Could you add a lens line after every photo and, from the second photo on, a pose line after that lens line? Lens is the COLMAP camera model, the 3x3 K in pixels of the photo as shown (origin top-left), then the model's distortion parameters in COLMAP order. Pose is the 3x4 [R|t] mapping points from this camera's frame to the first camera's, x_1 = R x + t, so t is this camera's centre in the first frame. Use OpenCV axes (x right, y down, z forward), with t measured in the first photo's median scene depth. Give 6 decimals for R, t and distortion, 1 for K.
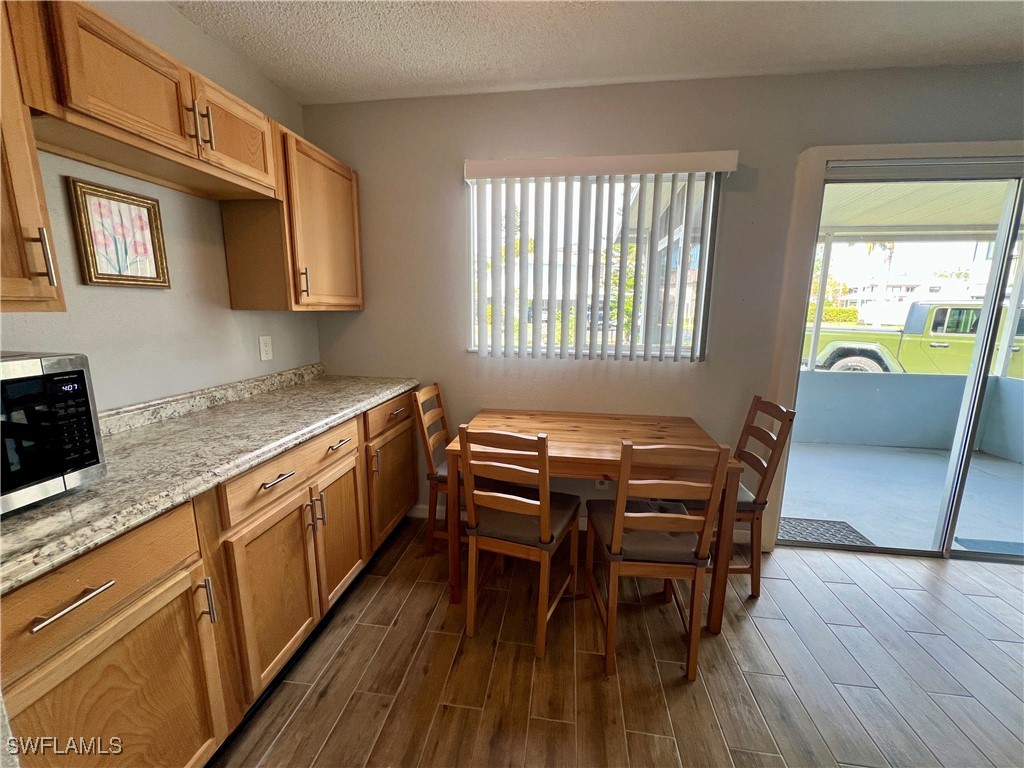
lens RADIAL K [[411.0, 0, 512.4], [0, 411.0, 383.3], [0, 0, 1]] dist [-0.000701, -0.000234]
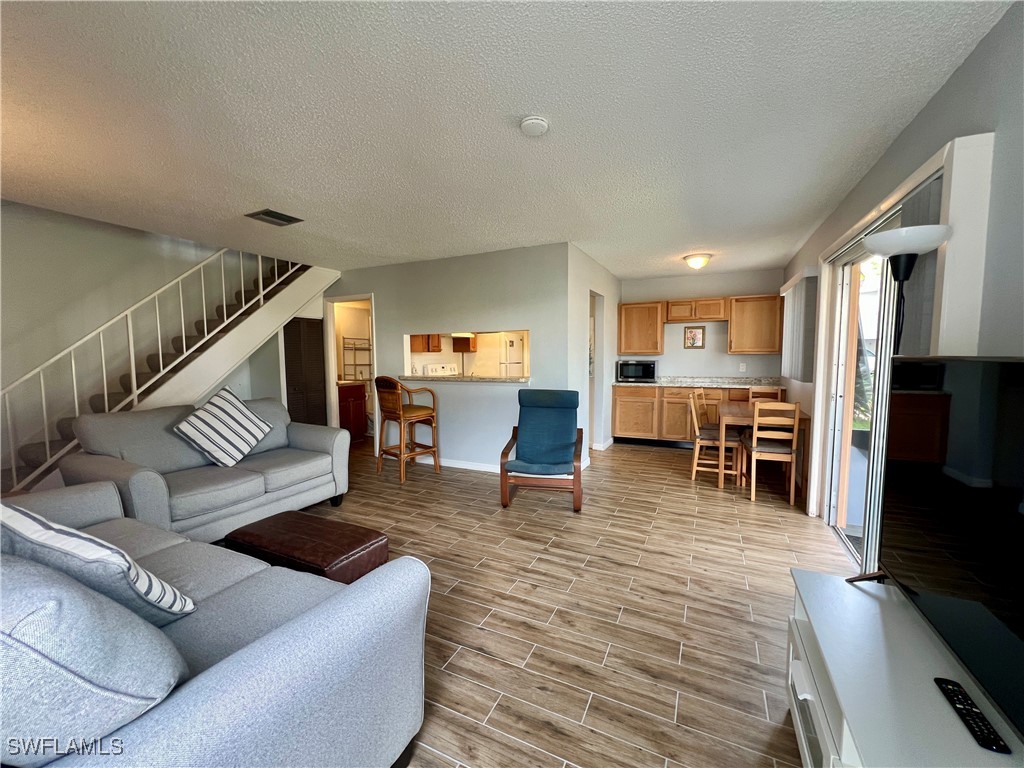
lens RADIAL K [[411.0, 0, 510.7], [0, 411.0, 387.8], [0, 0, 1]] dist [-0.000701, -0.000234]
pose [[-0.312433, 0.069656, -0.947383, 3.518112], [-0.164953, 0.978179, 0.126320, -0.061448], [0.935508, 0.195740, -0.294125, 0.535130]]
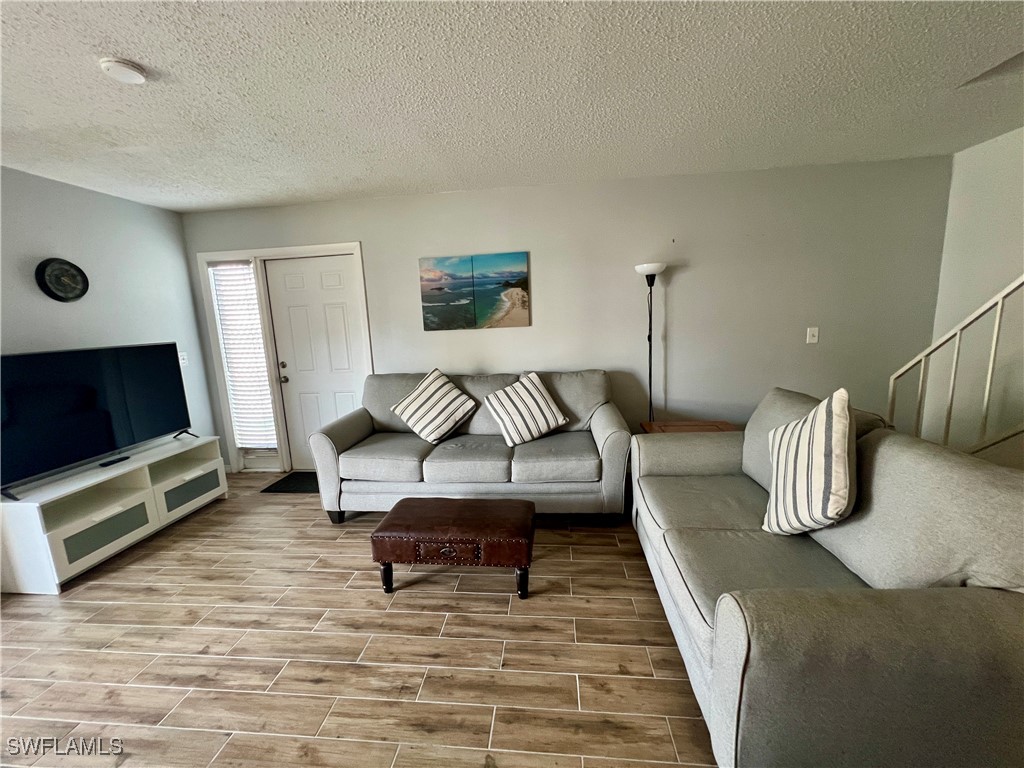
lens RADIAL K [[410.7, 0, 511.0], [0, 410.7, 386.2], [0, 0, 1]] dist [-0.004610, 0.000412]
pose [[-0.034832, -0.174324, 0.984072, 0.970672], [0.214708, 0.960372, 0.177725, 0.094028], [-0.976057, 0.217479, 0.003977, -0.750206]]
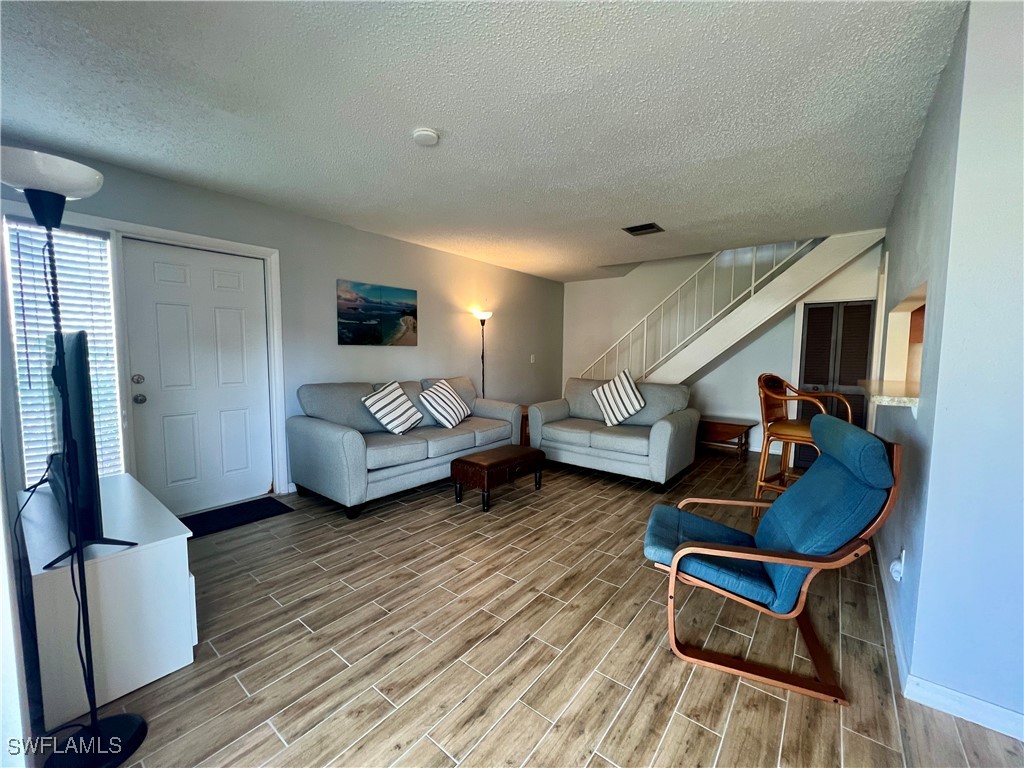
lens RADIAL K [[411.0, 0, 511.4], [0, 411.0, 389.0], [0, 0, 1]] dist [-0.000701, -0.000234]
pose [[-0.858597, -0.062411, 0.508837, 1.125546], [0.072590, 0.967761, 0.241185, -0.174213], [-0.507485, 0.244017, -0.826386, 1.344277]]
